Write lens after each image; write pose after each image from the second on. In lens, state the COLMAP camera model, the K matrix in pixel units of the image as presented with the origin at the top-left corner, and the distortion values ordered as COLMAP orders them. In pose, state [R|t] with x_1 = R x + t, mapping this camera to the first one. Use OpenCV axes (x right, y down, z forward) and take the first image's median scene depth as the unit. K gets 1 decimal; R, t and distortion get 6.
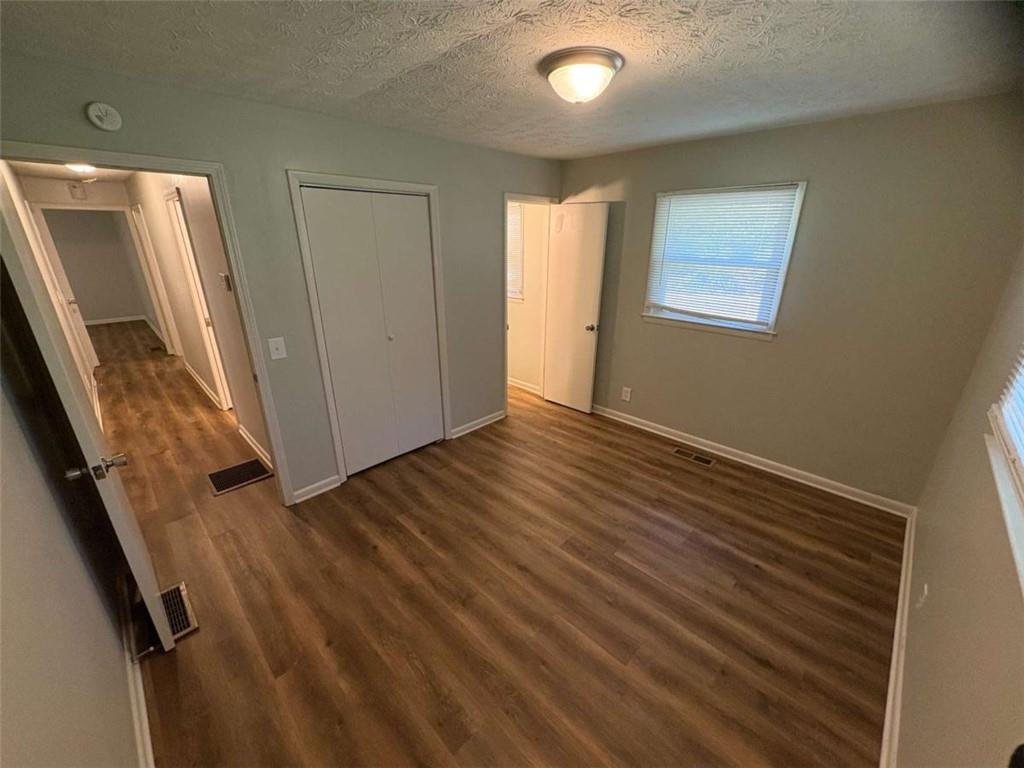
lens RADIAL K [[407.1, 0, 512.0], [0, 407.1, 384.0], [0, 0, 1]] dist [0.003836, 0.000494]
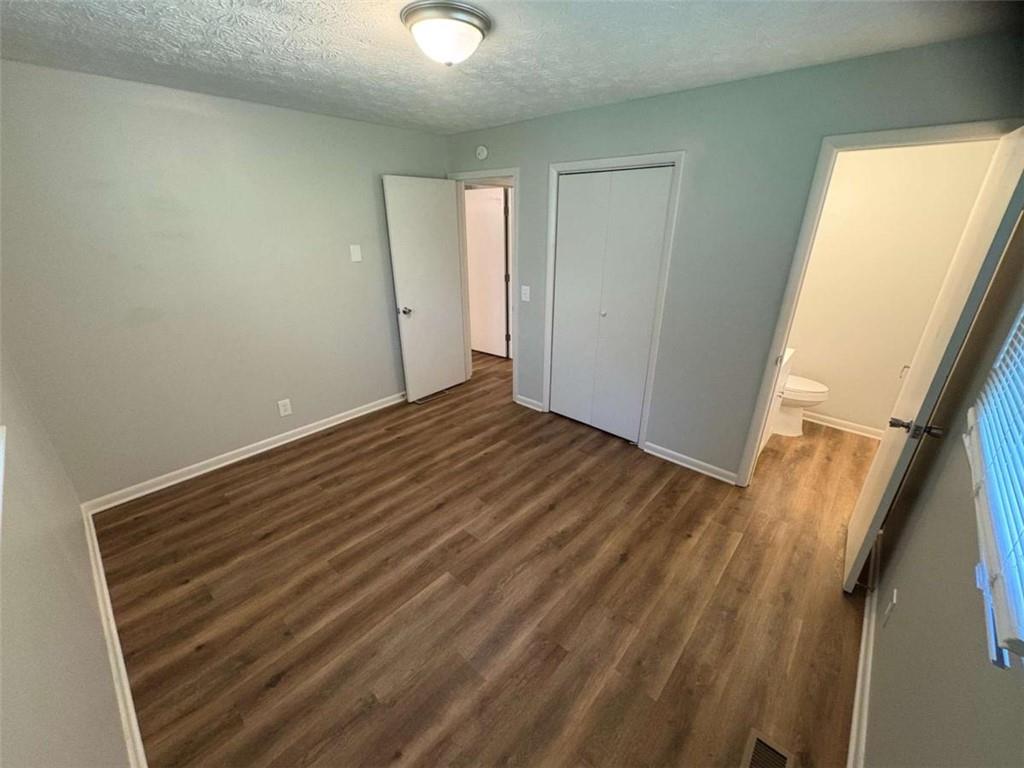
lens RADIAL K [[407.1, 0, 512.0], [0, 407.1, 384.0], [0, 0, 1]] dist [0.003836, 0.000494]
pose [[0.046164, 0.376446, -0.925288, 0.856527], [-0.343570, 0.875749, 0.339151, -0.272808], [0.937992, 0.302244, 0.169764, 0.787593]]
